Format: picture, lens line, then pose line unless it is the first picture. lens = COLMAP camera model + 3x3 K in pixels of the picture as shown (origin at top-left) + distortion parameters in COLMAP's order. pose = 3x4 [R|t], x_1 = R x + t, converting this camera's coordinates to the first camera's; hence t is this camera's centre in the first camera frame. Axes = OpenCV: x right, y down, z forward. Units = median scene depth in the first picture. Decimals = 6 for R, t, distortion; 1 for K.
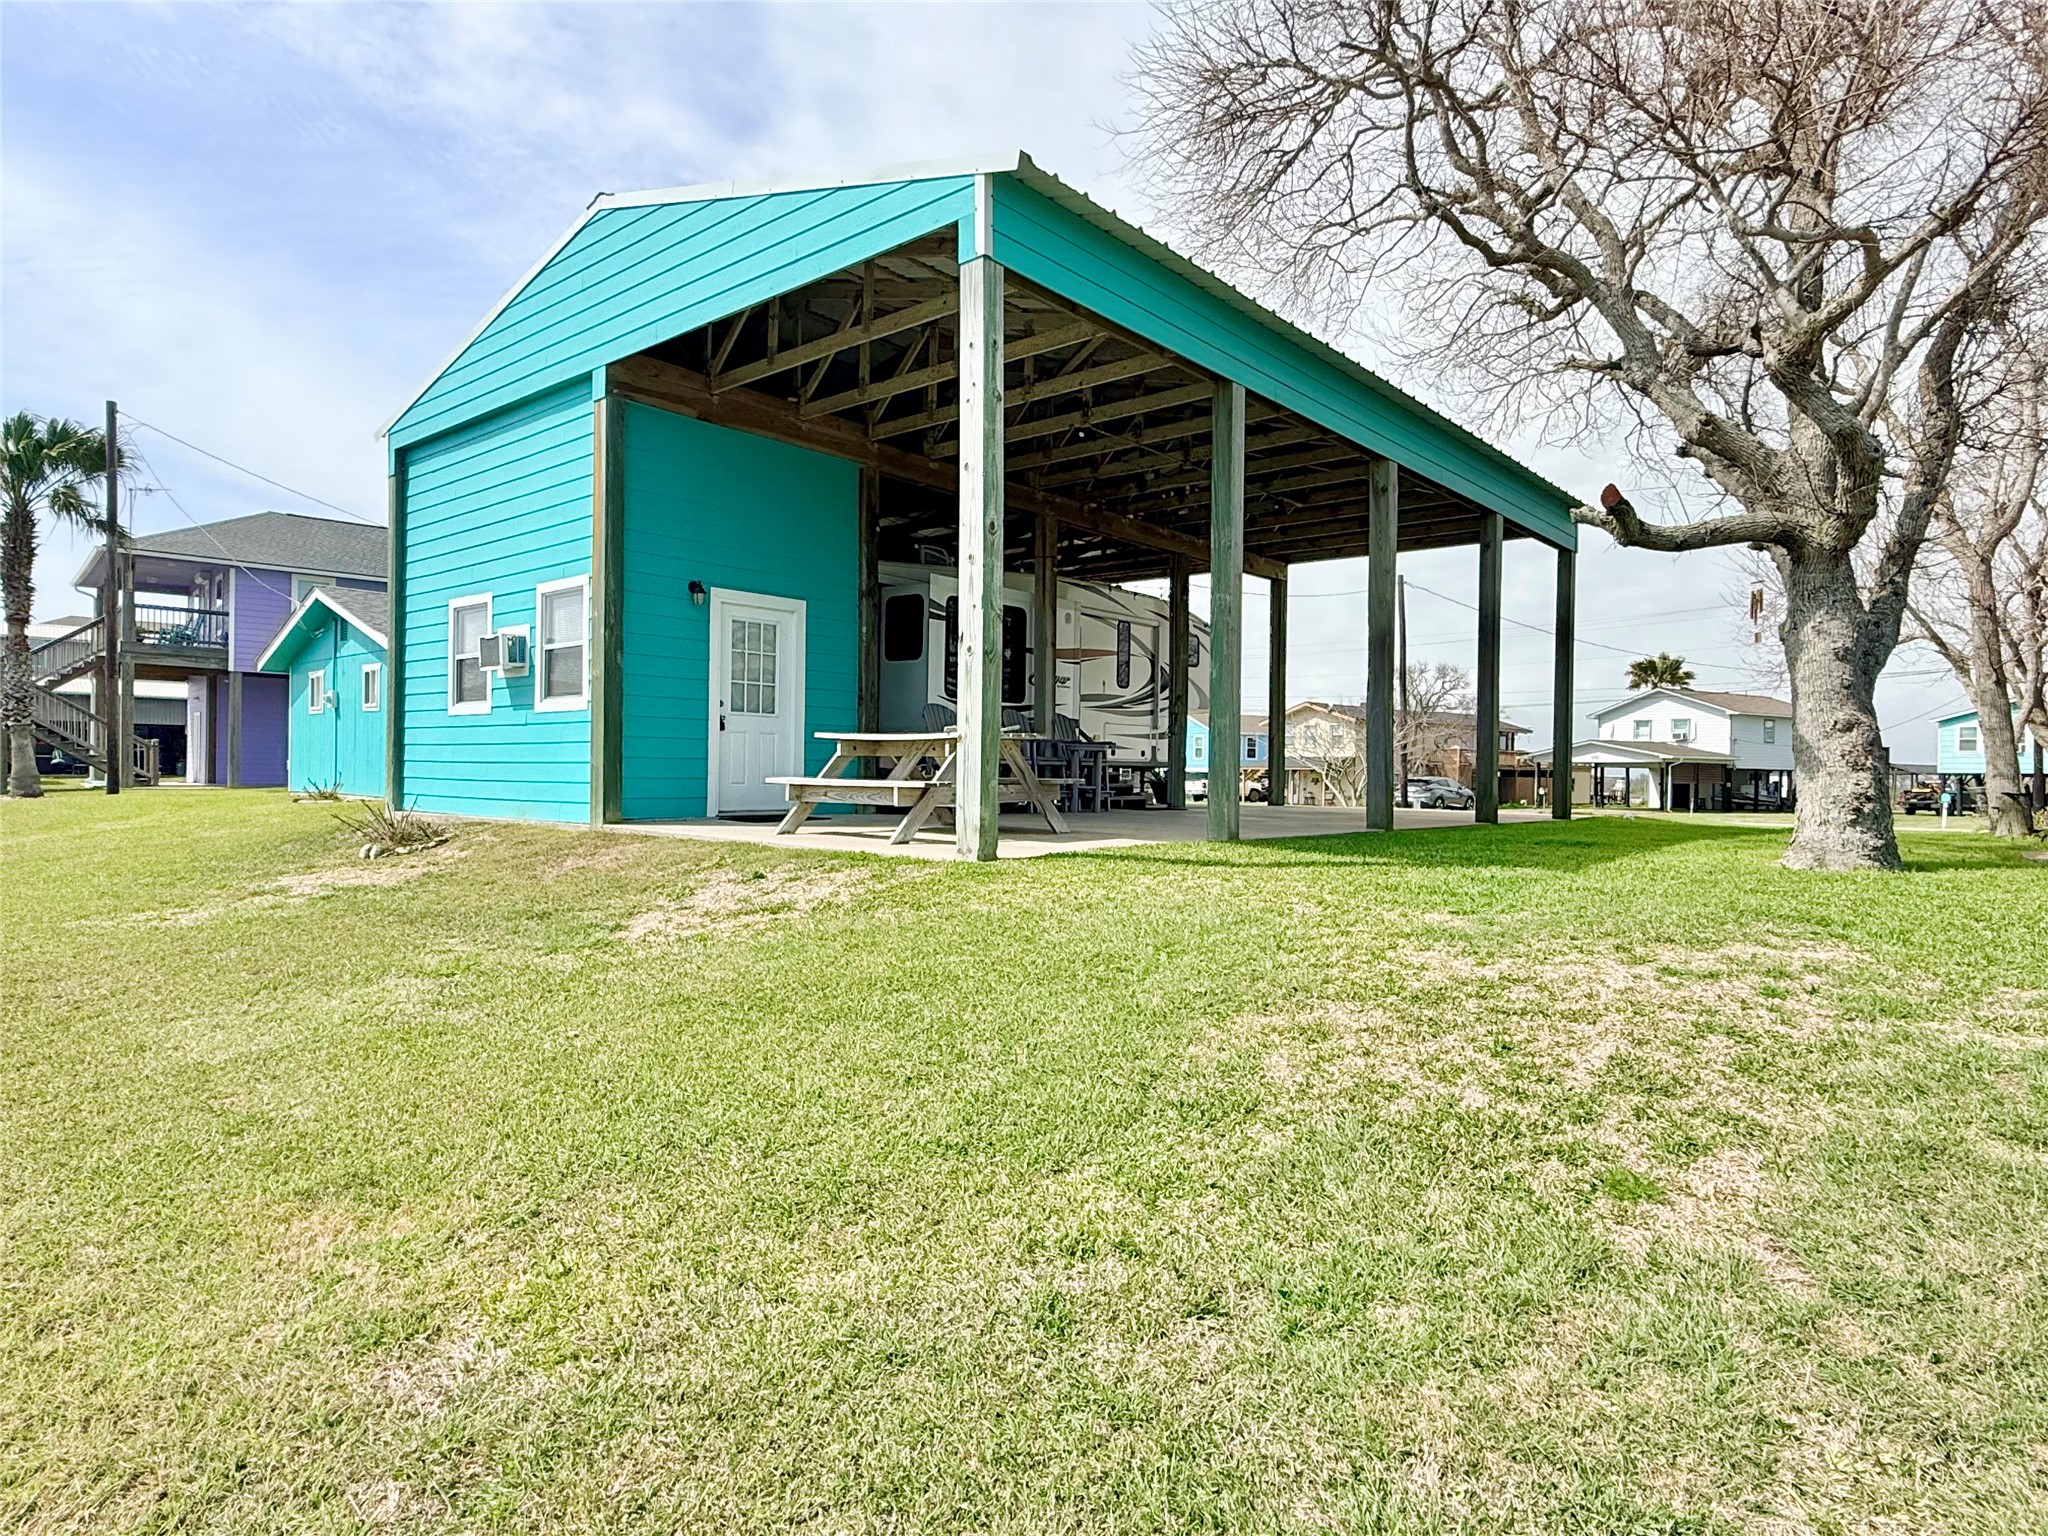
lens RADIAL K [[1179.0, 0, 1024.0], [0, 1179.0, 768.0], [0, 0, 1]] dist [0.002078, 0.000319]
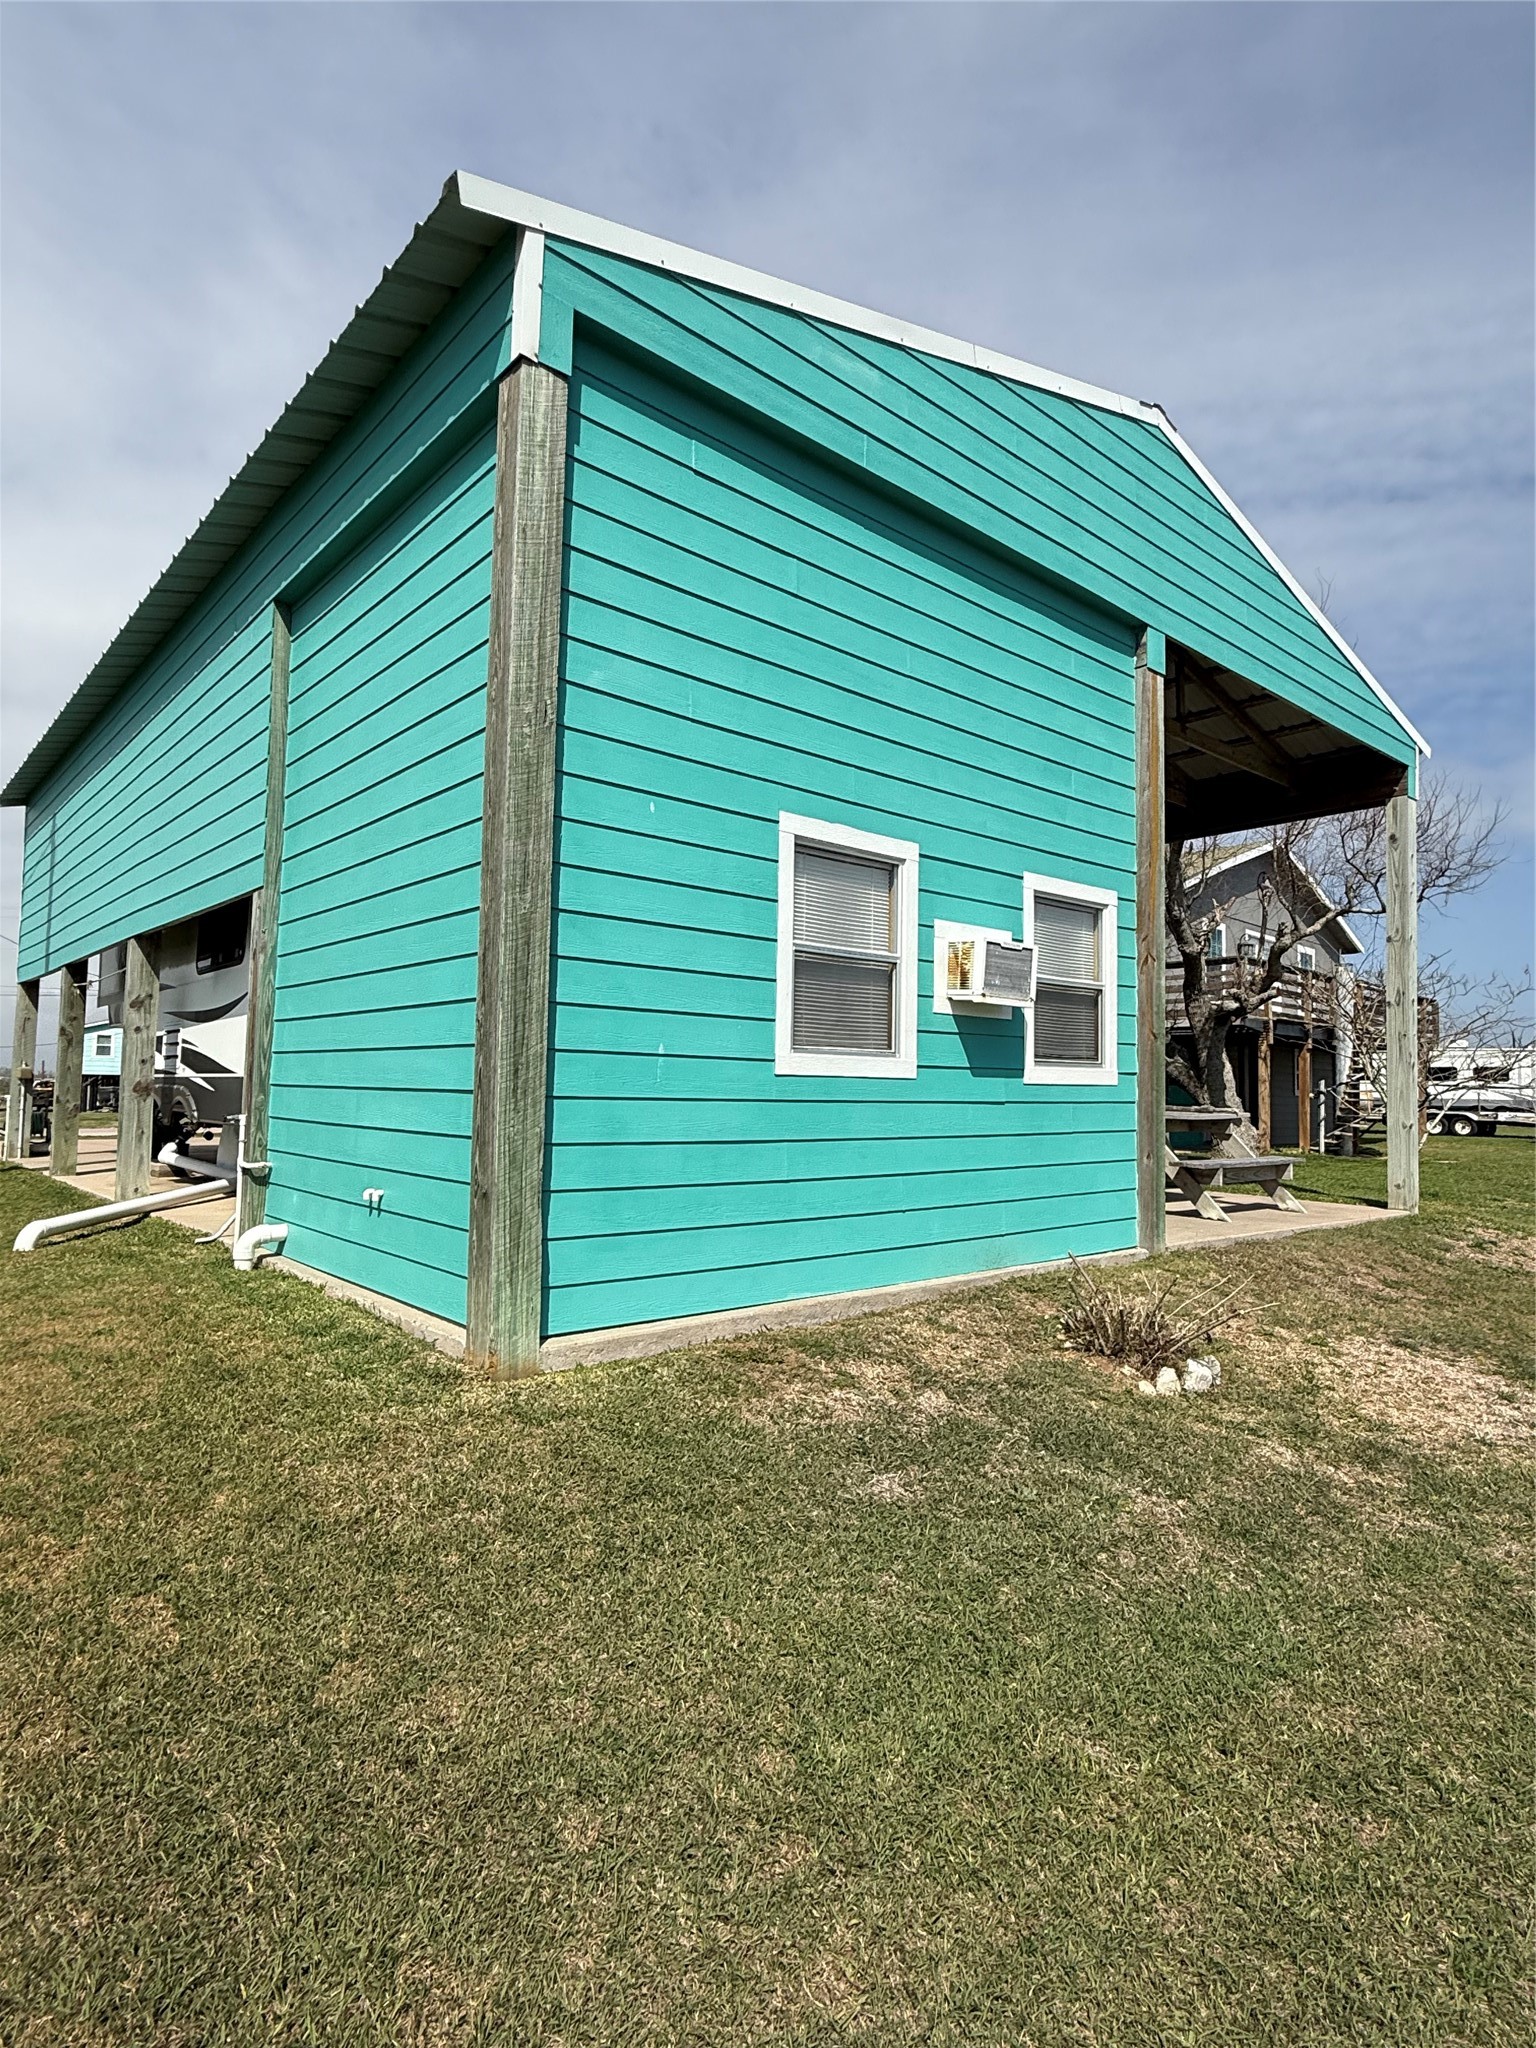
lens RADIAL K [[1101.5, 0, 768.0], [0, 1101.5, 1024.0], [0, 0, 1]] dist [0.001046, 0.000998]
pose [[0.145439, 0.047158, 0.988243, -0.964343], [-0.019028, 0.998812, -0.044862, -0.048422], [-0.989184, -0.012280, 0.146163, 1.020788]]
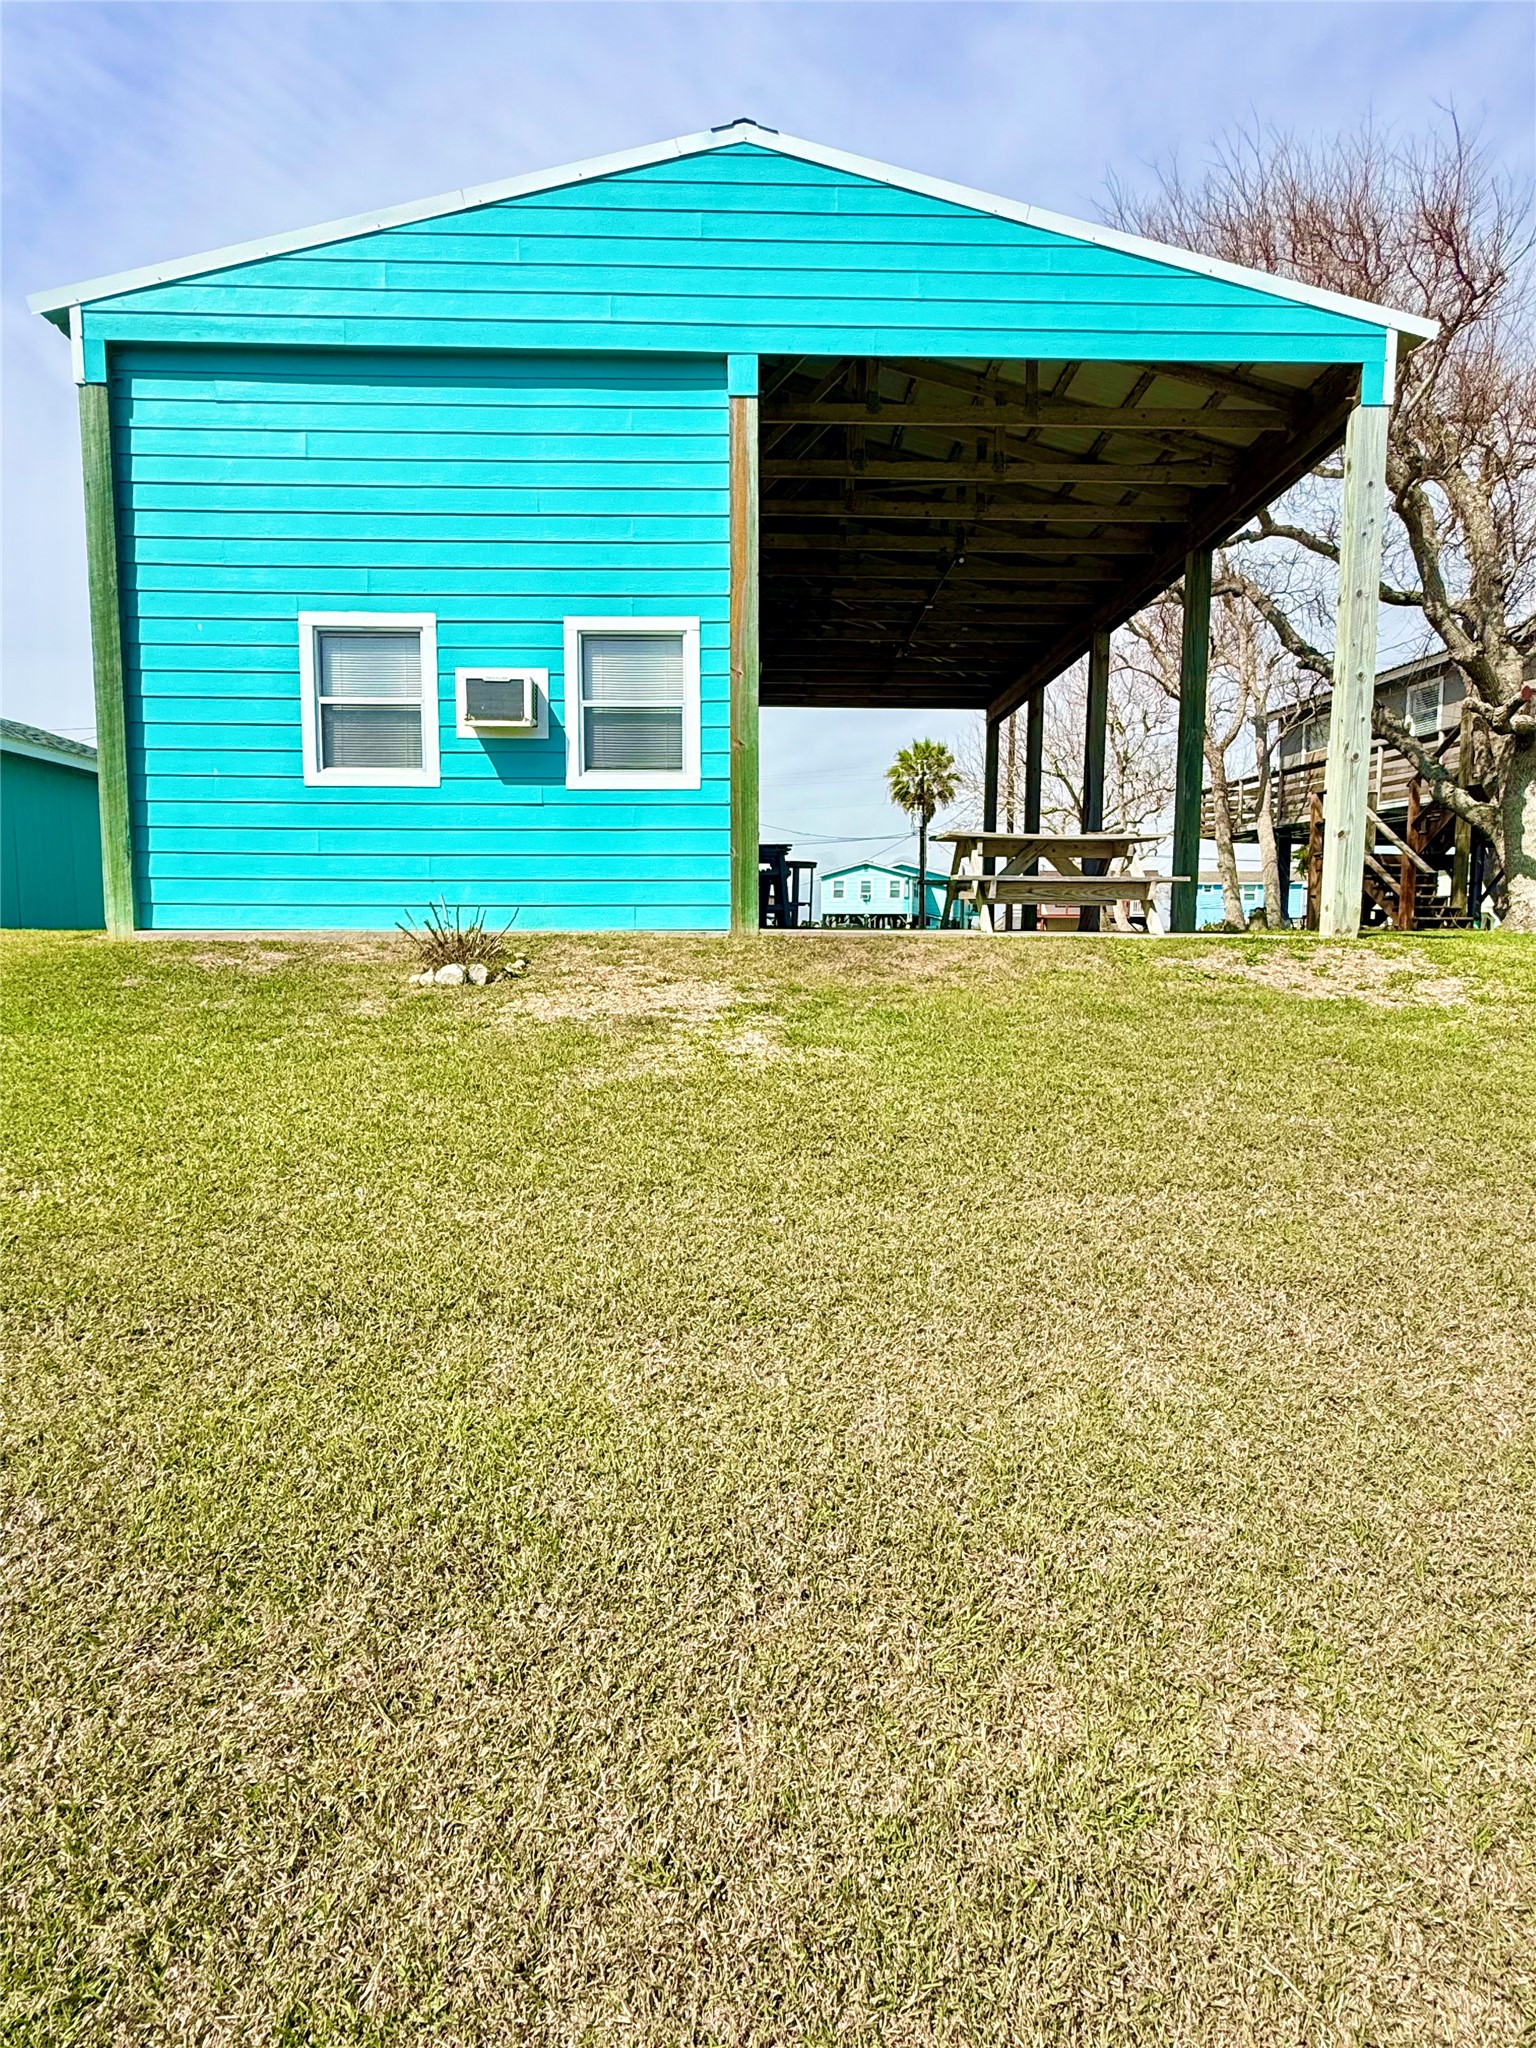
lens RADIAL K [[1101.5, 0, 768.0], [0, 1101.5, 1024.0], [0, 0, 1]] dist [0.001046, 0.000998]
pose [[0.741934, -0.069236, 0.666889, -0.785342], [0.003766, 0.995069, 0.099118, 0.033344], [-0.670463, -0.071027, 0.738536, 0.364151]]
